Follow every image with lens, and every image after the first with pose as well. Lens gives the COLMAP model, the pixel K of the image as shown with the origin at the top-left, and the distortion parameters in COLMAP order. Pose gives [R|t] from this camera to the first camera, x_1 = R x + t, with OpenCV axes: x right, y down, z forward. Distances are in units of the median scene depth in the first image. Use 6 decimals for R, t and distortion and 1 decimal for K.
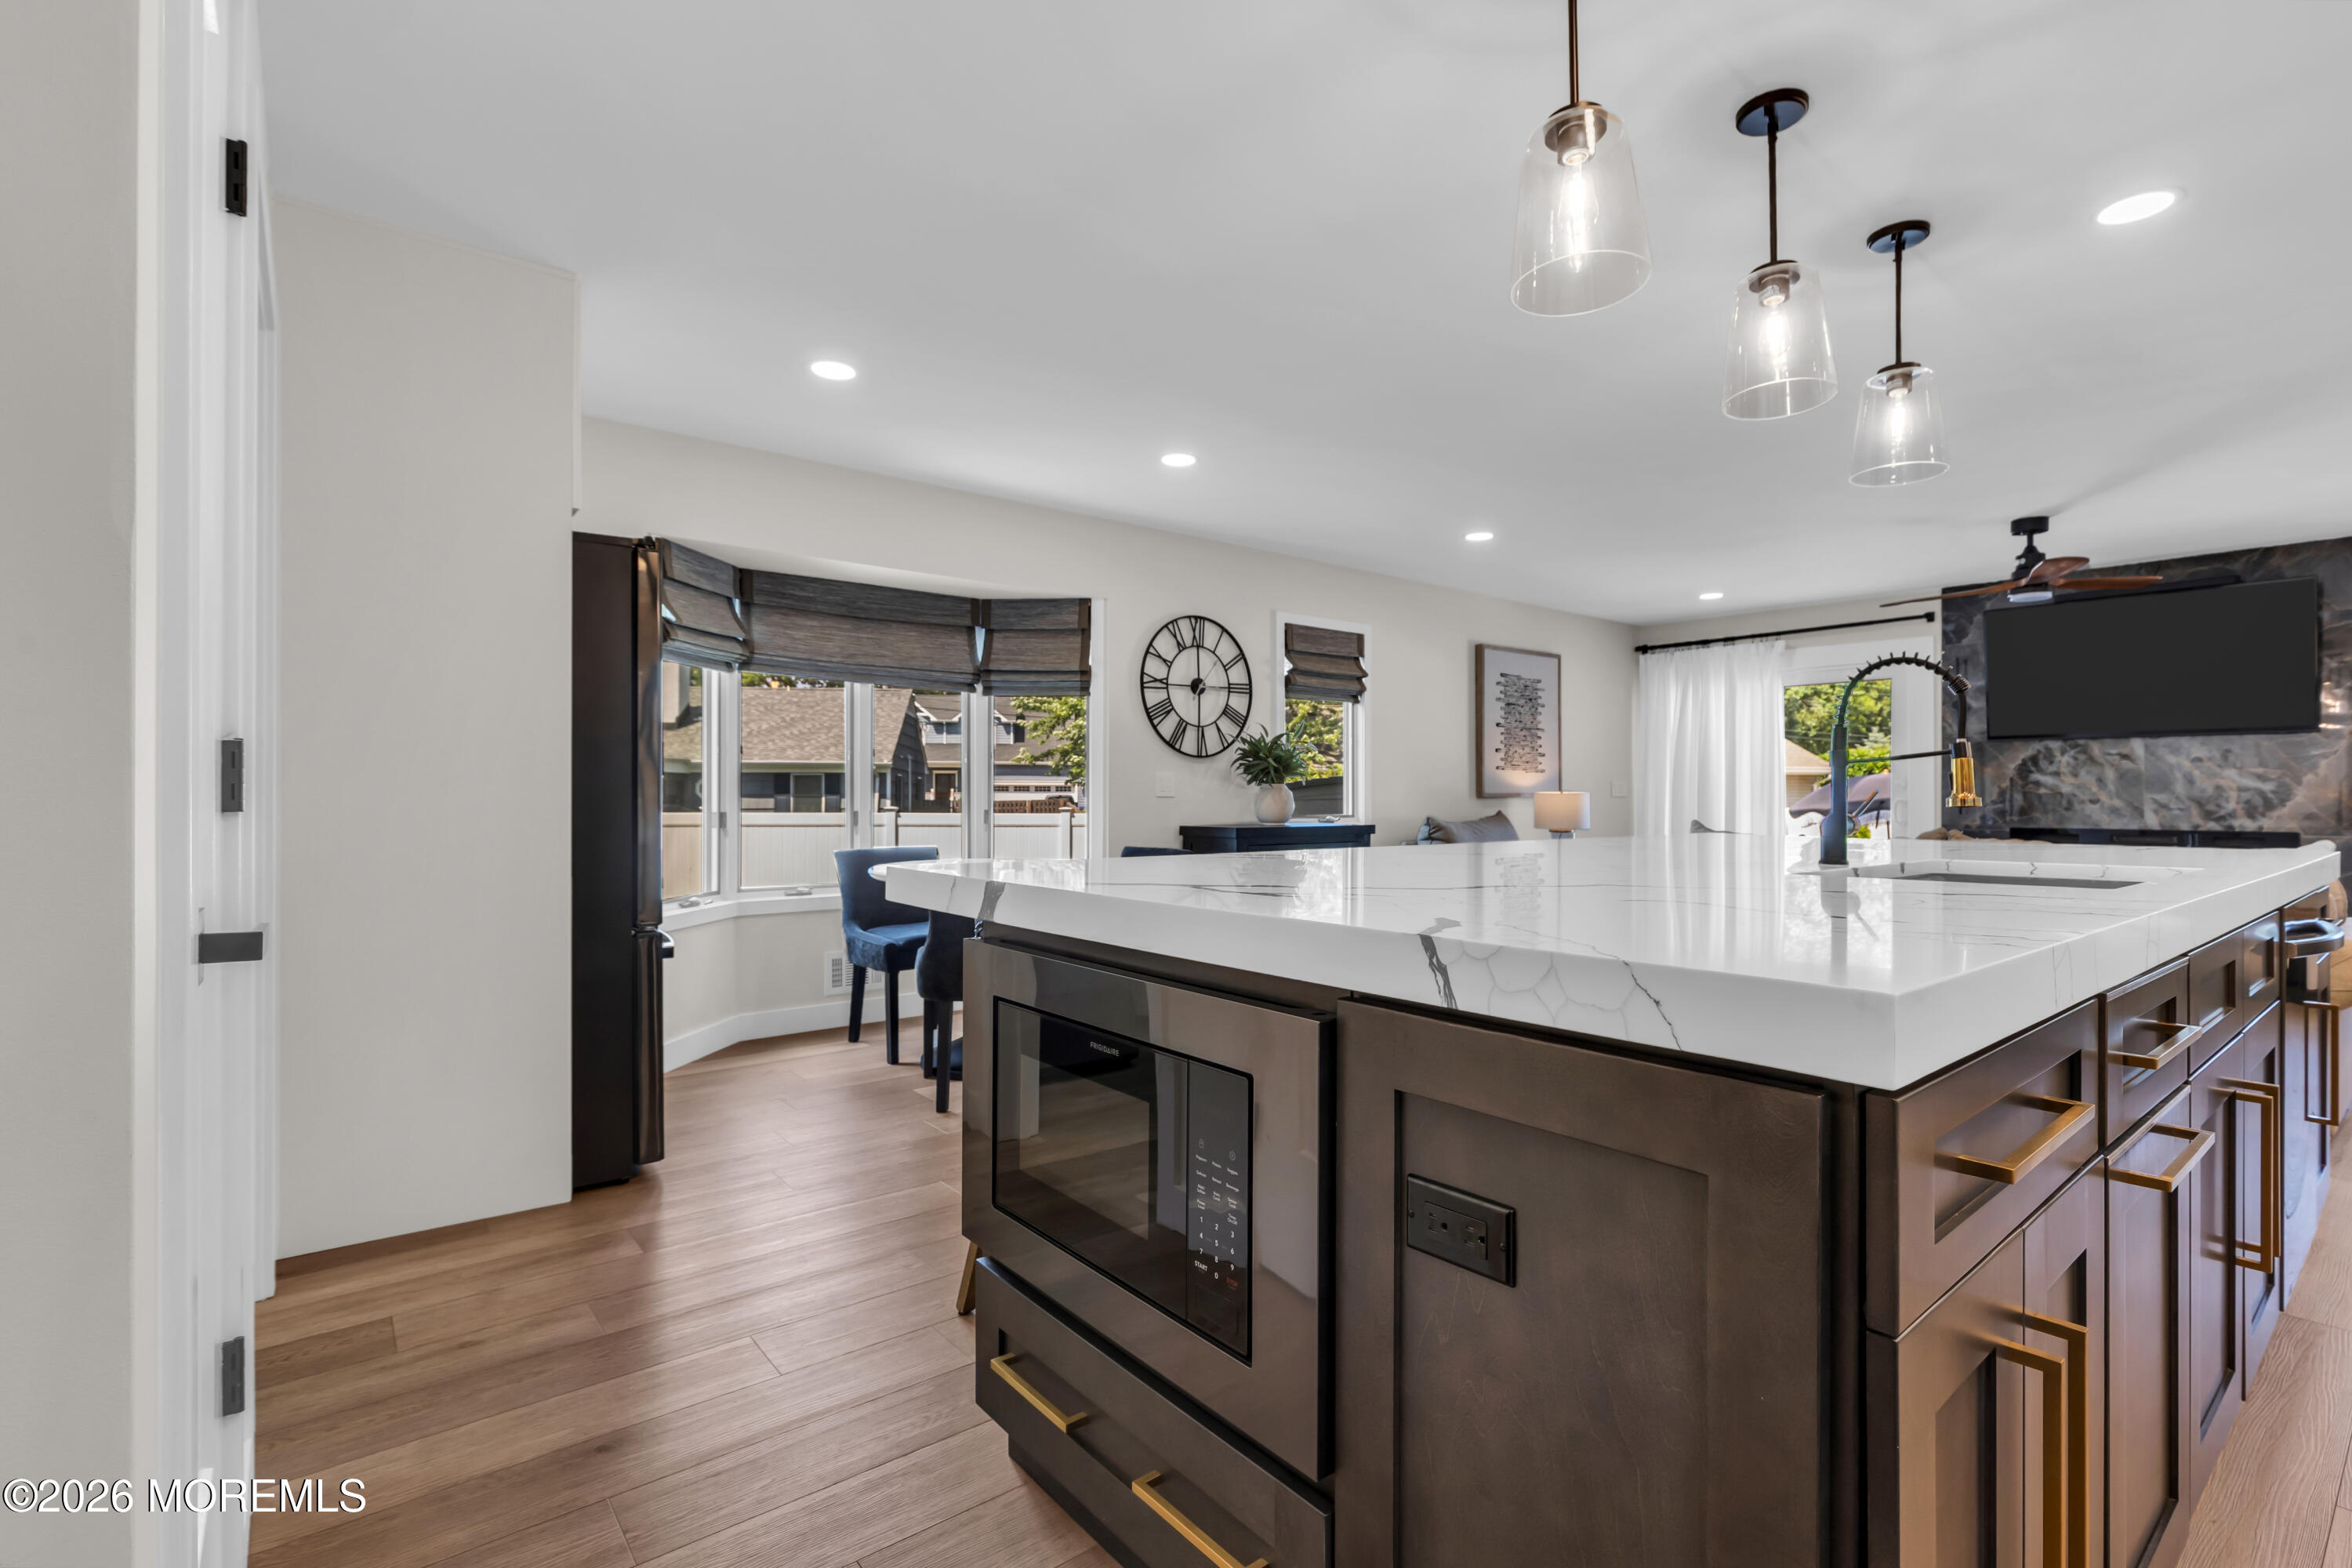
lens RADIAL K [[1062.0, 0, 1200.3], [0, 1062.0, 786.9], [0, 0, 1]] dist [0.007426, -0.000573]
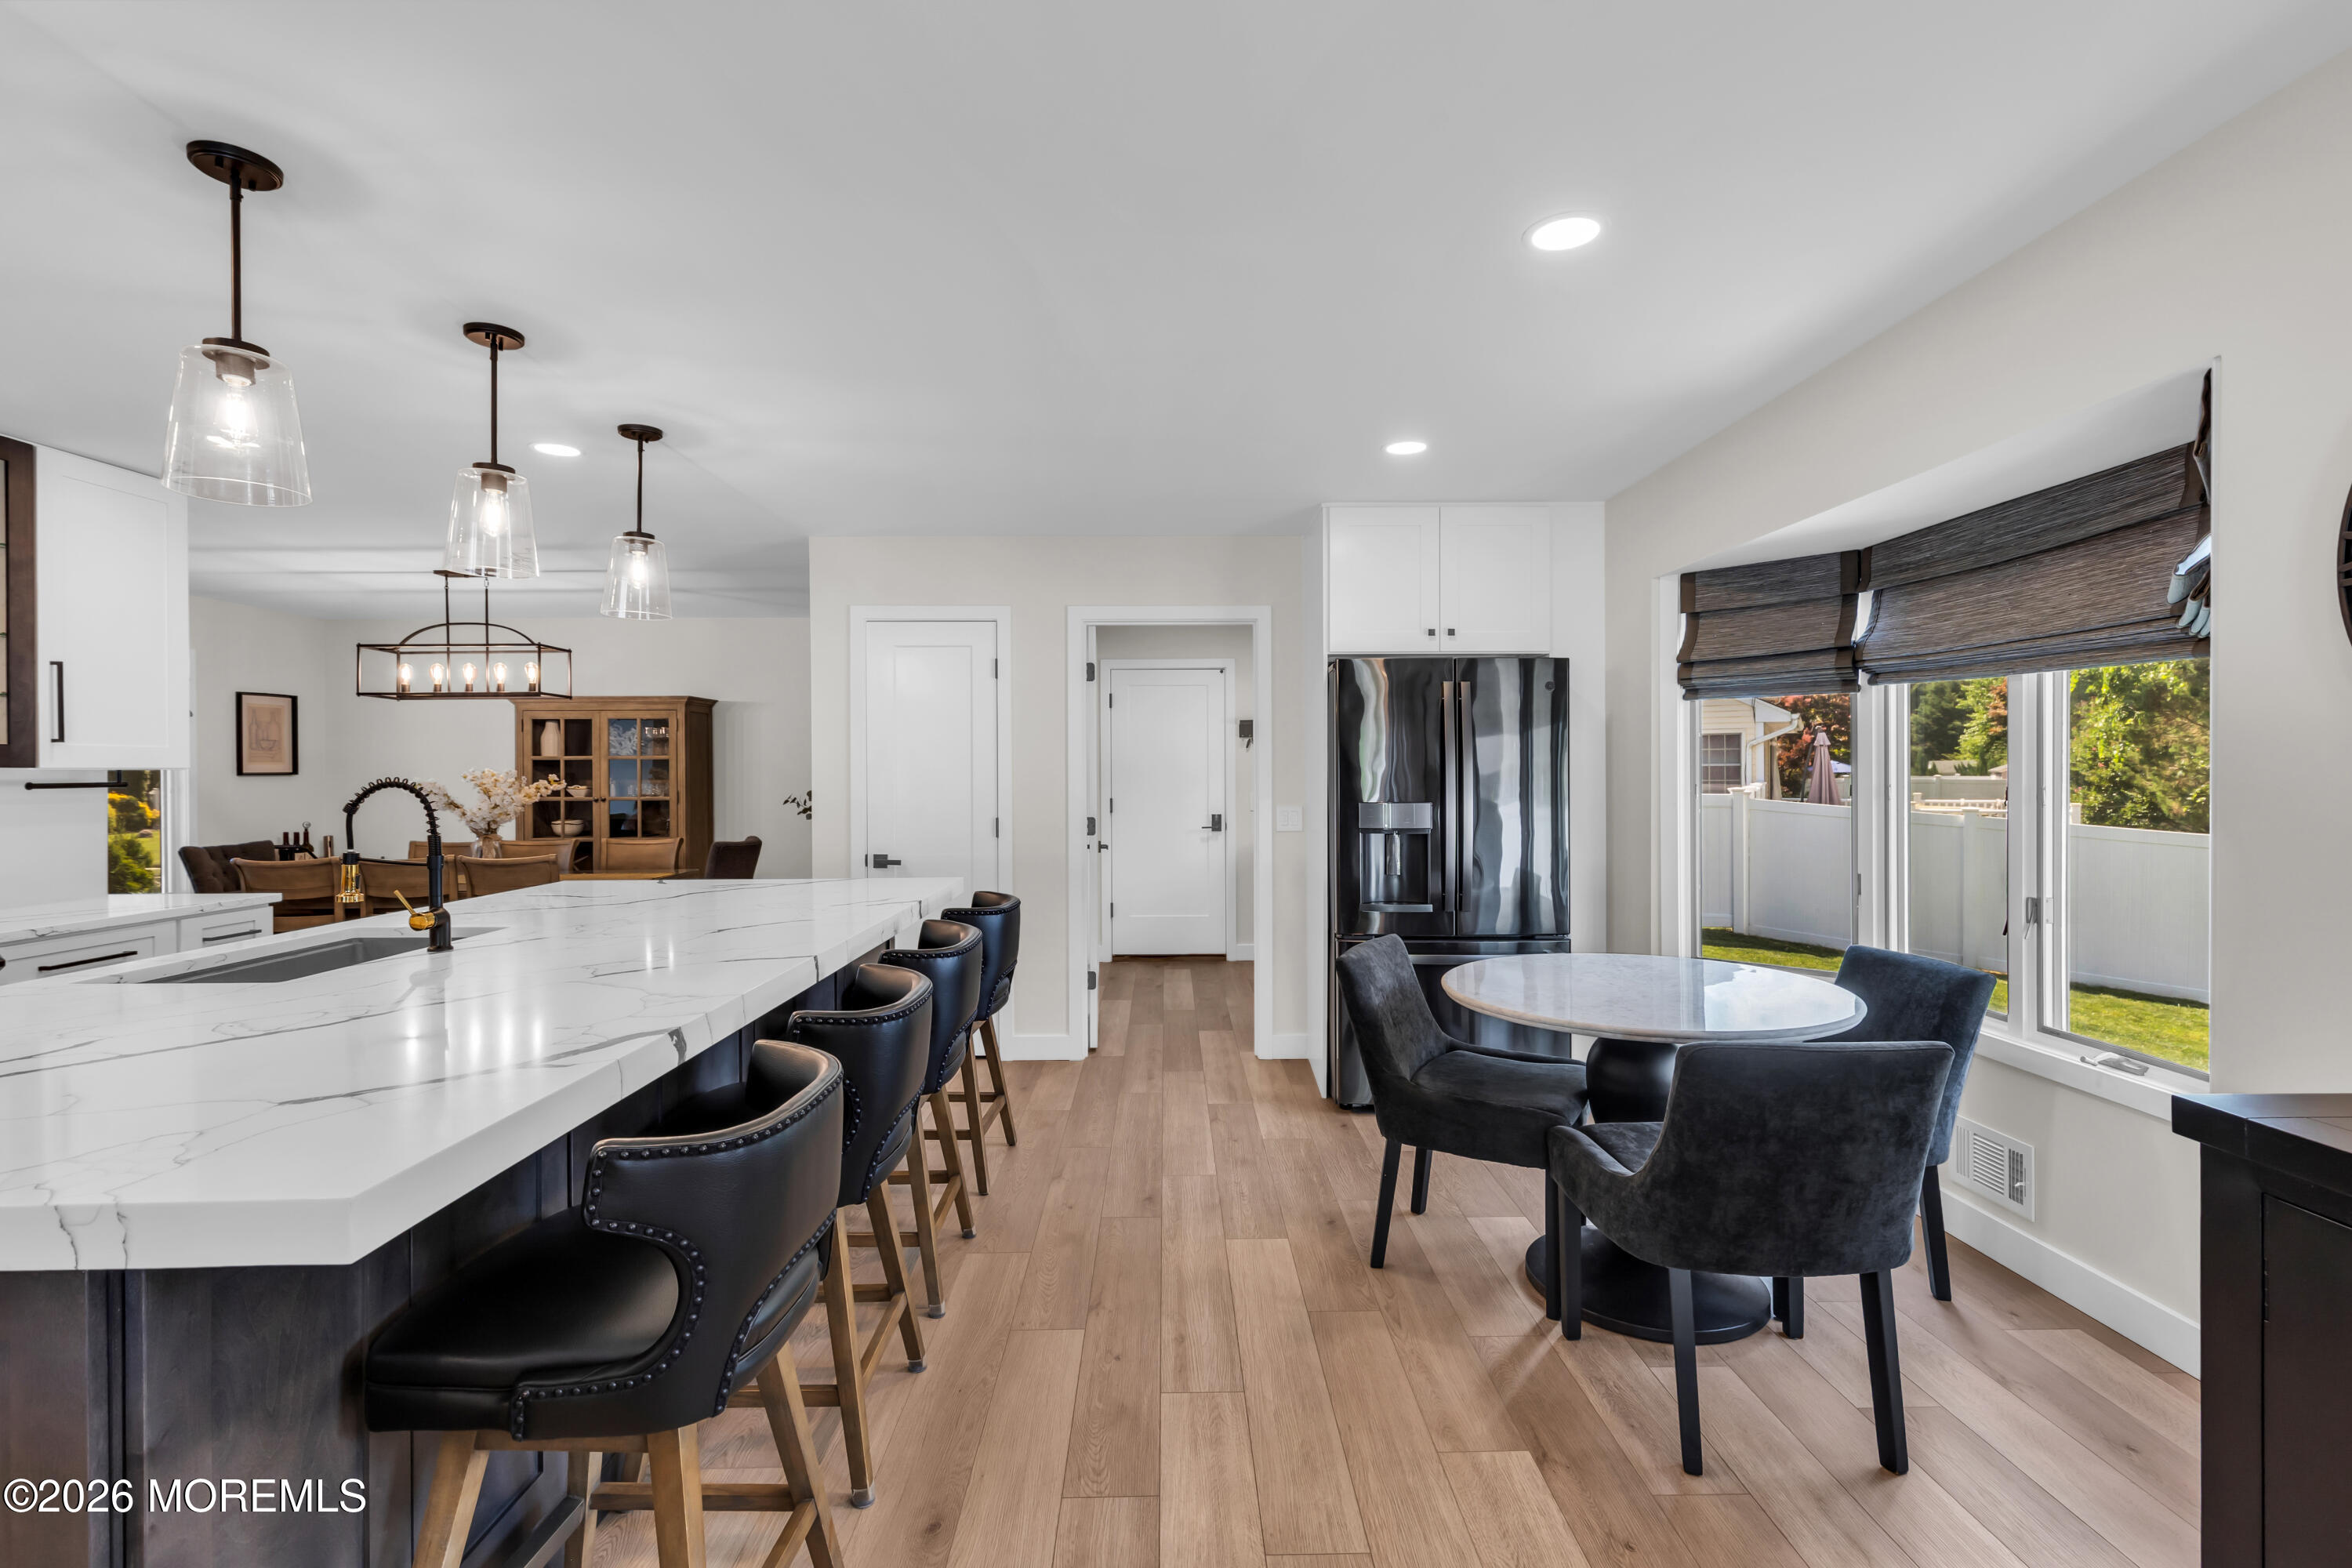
lens RADIAL K [[1062.0, 0, 1182.6], [0, 1062.0, 776.4], [0, 0, 1]] dist [0.007426, -0.000573]
pose [[-0.640934, 0.008500, -0.767549, 0.358309], [0.012051, 0.999927, 0.001010, -0.040477], [0.767501, -0.008602, -0.640990, 0.872048]]
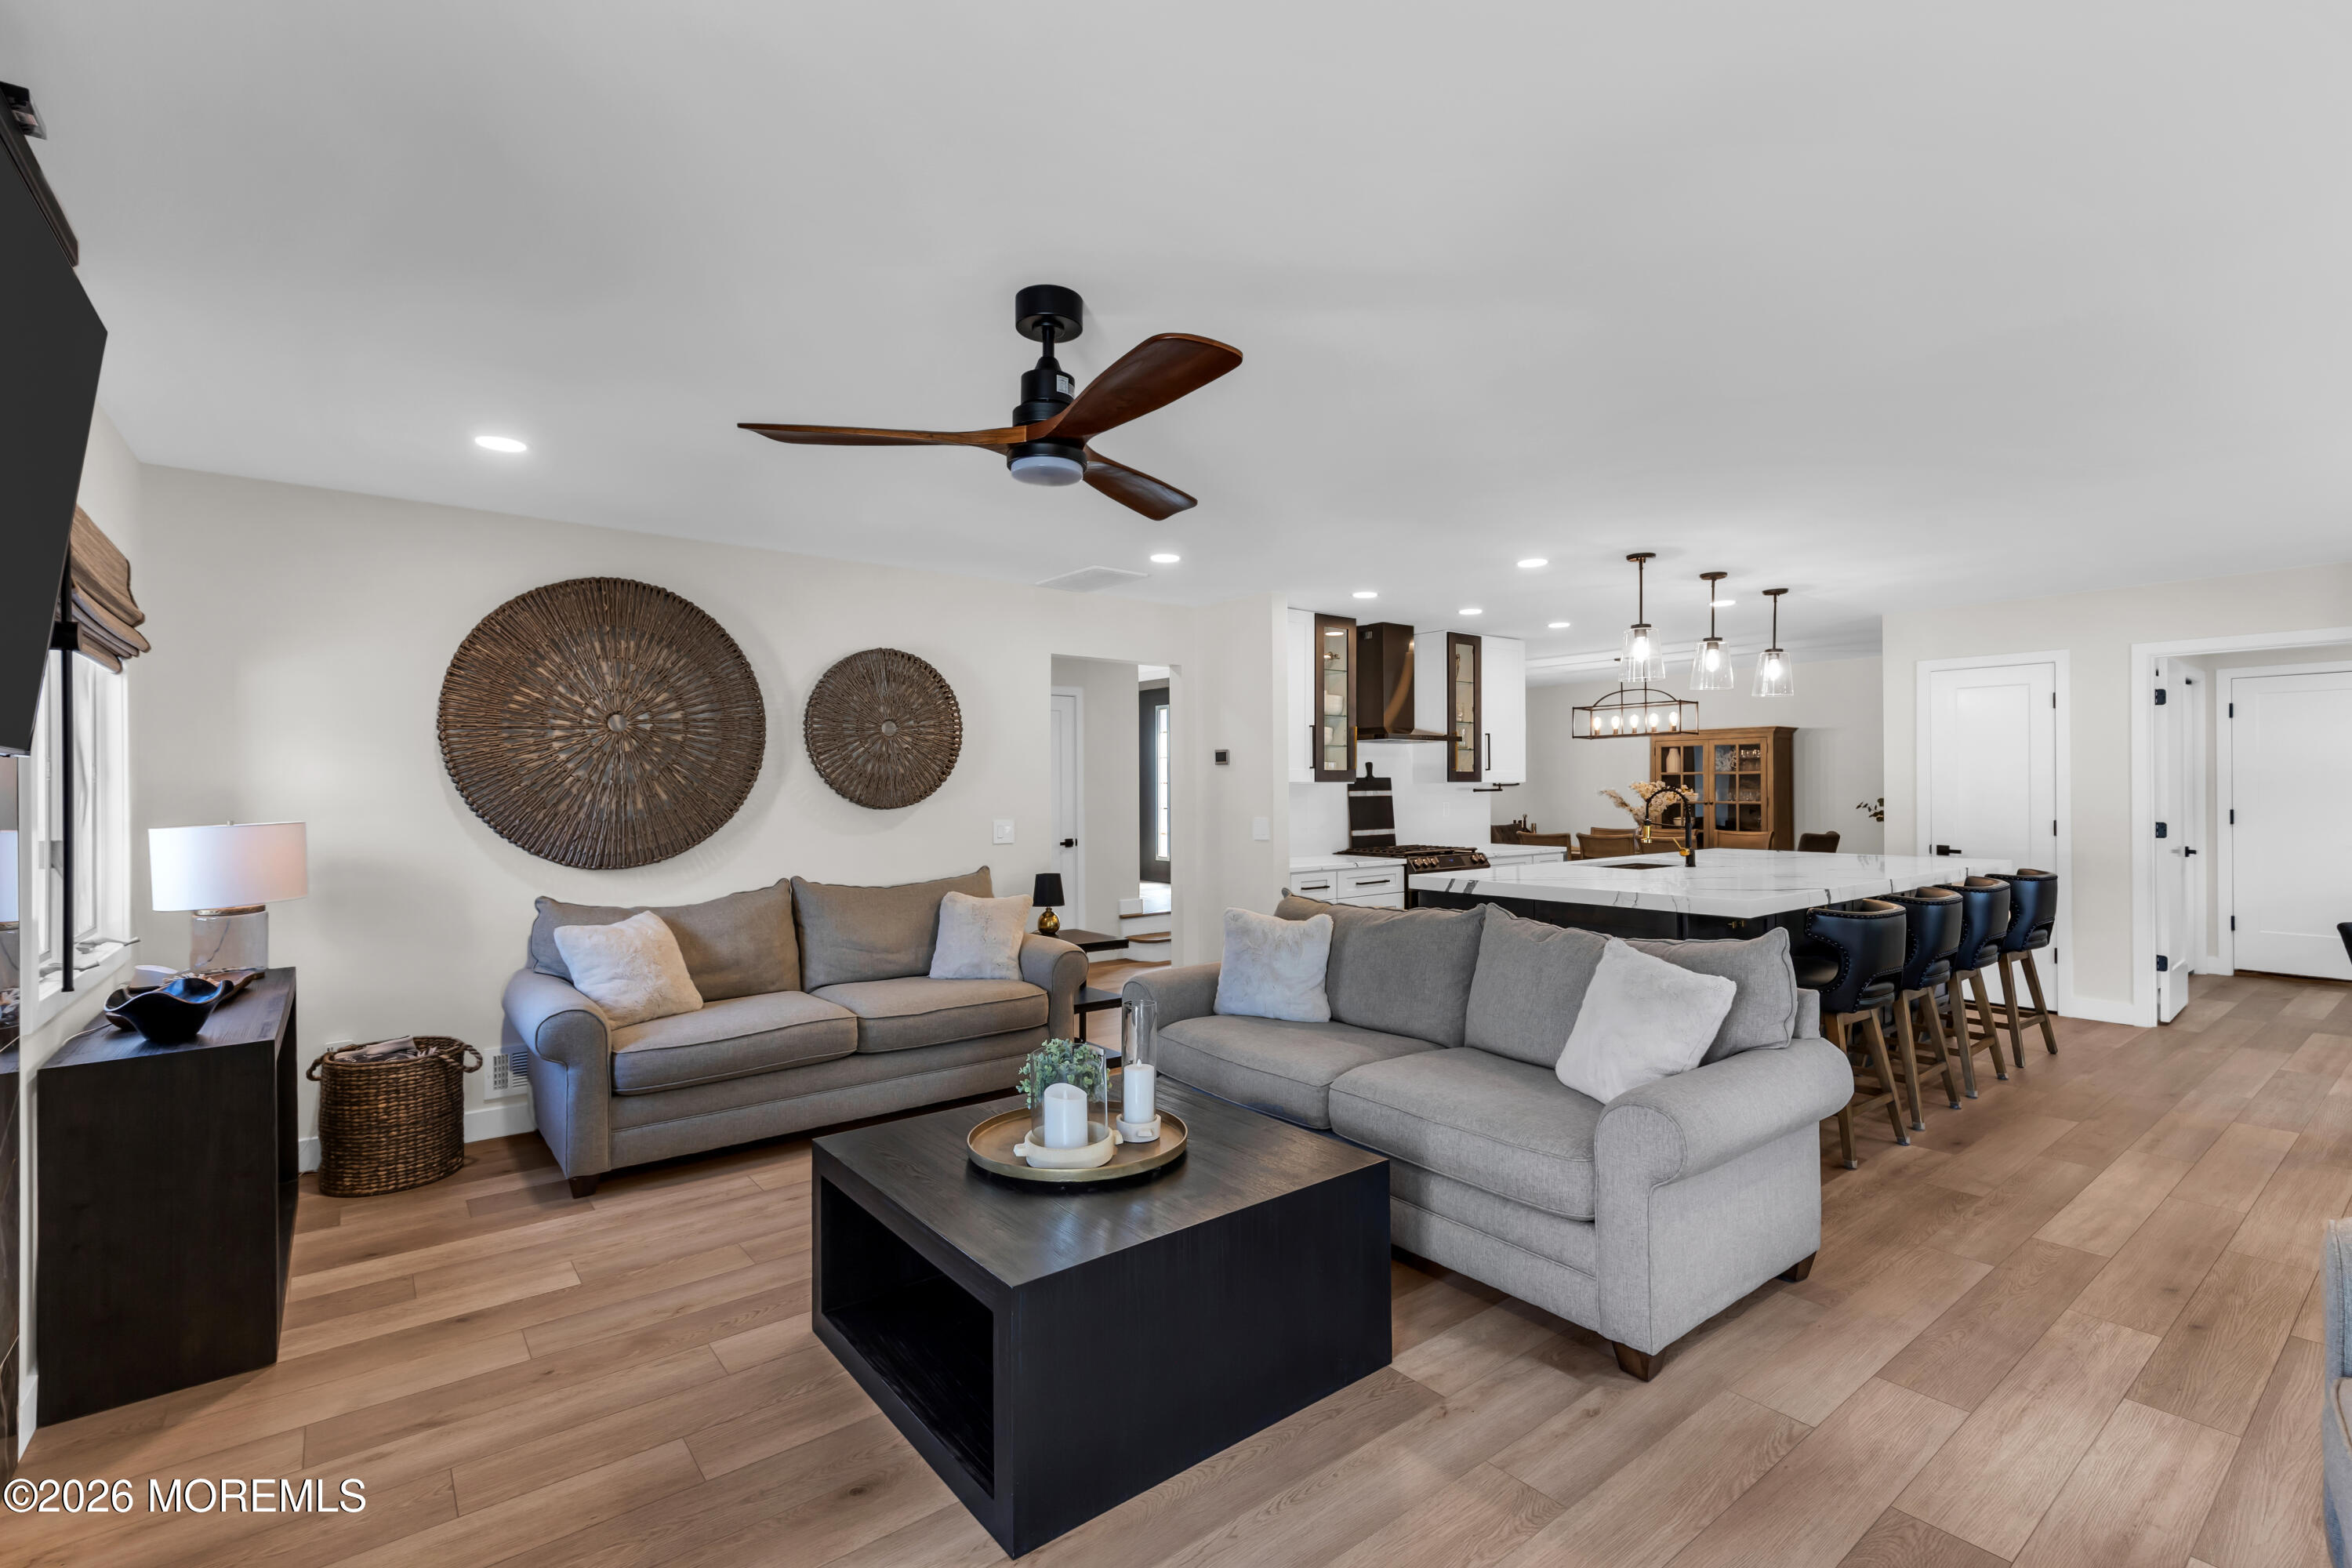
lens RADIAL K [[1062.0, 0, 1156.9], [0, 1062.0, 783.3], [0, 0, 1]] dist [0.007426, -0.000573]
pose [[-0.998520, 0.006514, 0.054003, 0.637620], [0.005890, 0.999914, -0.011704, -0.037915], [-0.054075, -0.011368, -0.998472, 1.323959]]
